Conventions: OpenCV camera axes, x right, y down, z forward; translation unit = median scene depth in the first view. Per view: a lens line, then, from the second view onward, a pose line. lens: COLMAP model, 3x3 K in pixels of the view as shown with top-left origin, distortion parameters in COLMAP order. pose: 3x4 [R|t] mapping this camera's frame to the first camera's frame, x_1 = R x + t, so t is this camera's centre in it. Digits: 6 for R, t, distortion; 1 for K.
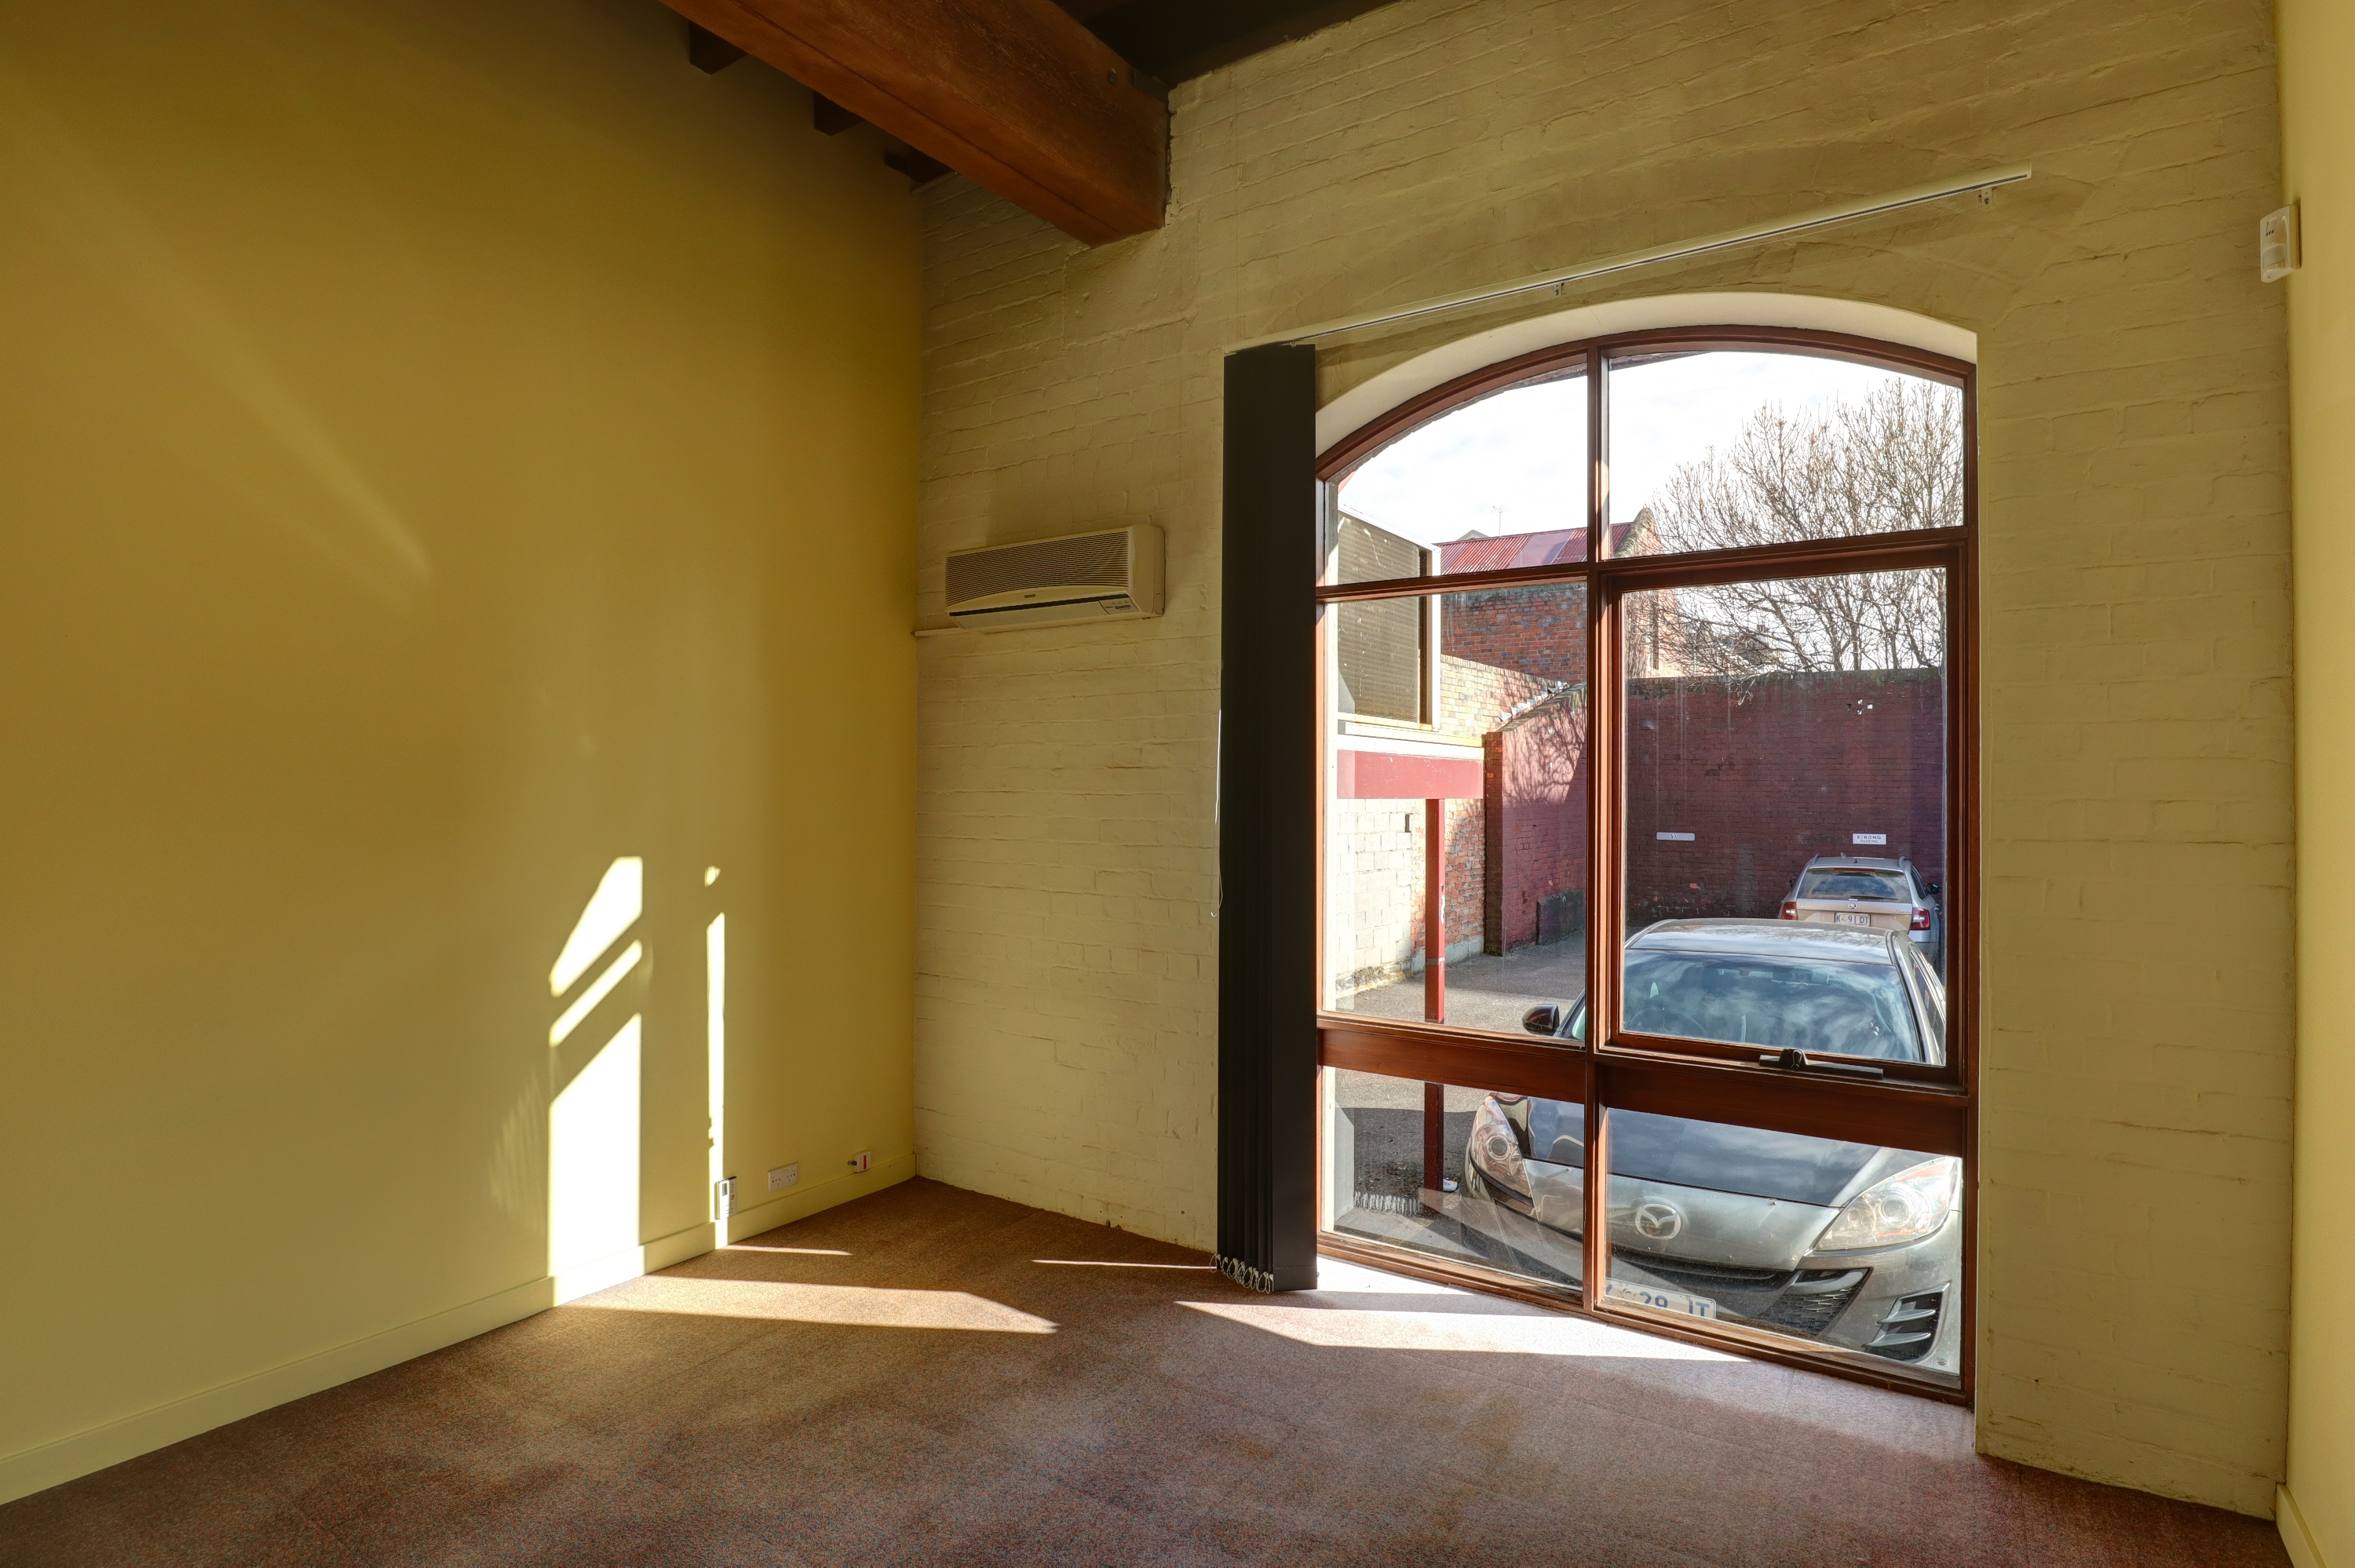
lens RADIAL K [[1172.9, 0, 1165.3], [0, 1172.9, 770.5], [0, 0, 1]] dist [-0.041419, 0.008071]
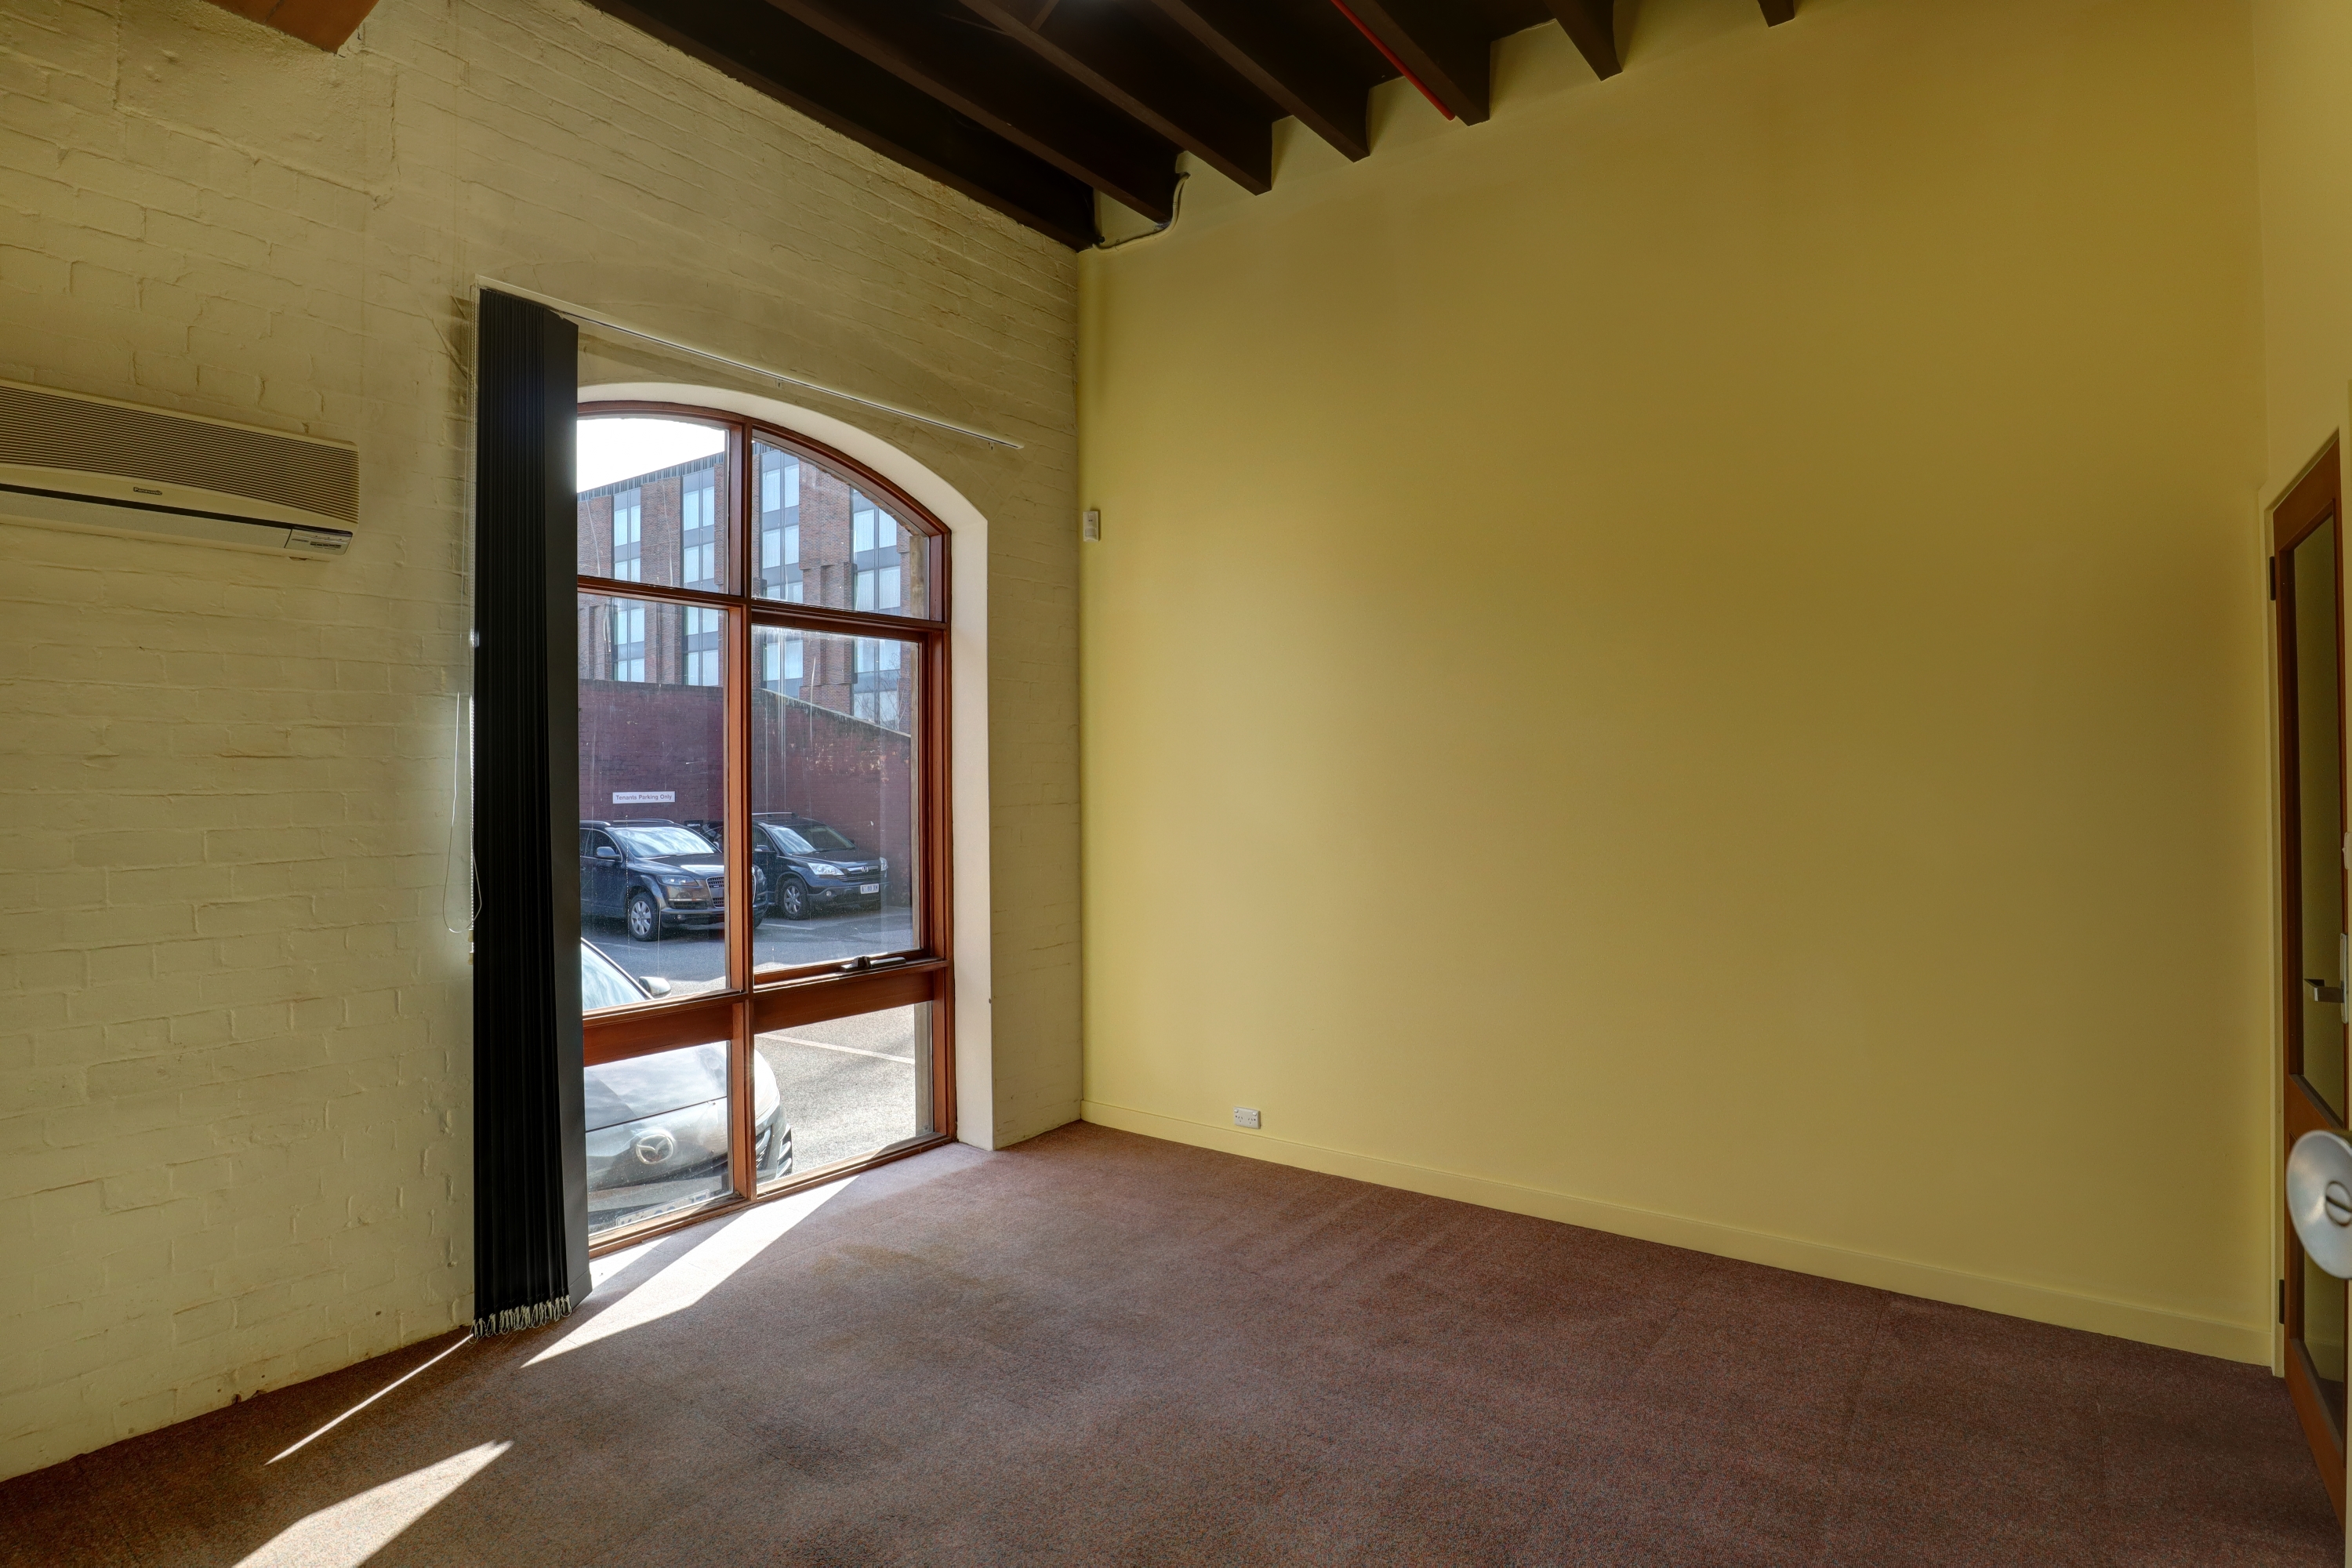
lens RADIAL K [[1171.5, 0, 1192.4], [0, 1171.5, 774.9], [0, 0, 1]] dist [-0.041419, 0.008071]
pose [[0.053750, 0.000447, 0.998554, -0.842921], [-0.005990, 0.999982, -0.000125, 0.006327], [-0.998536, -0.005975, 0.053751, 0.457797]]
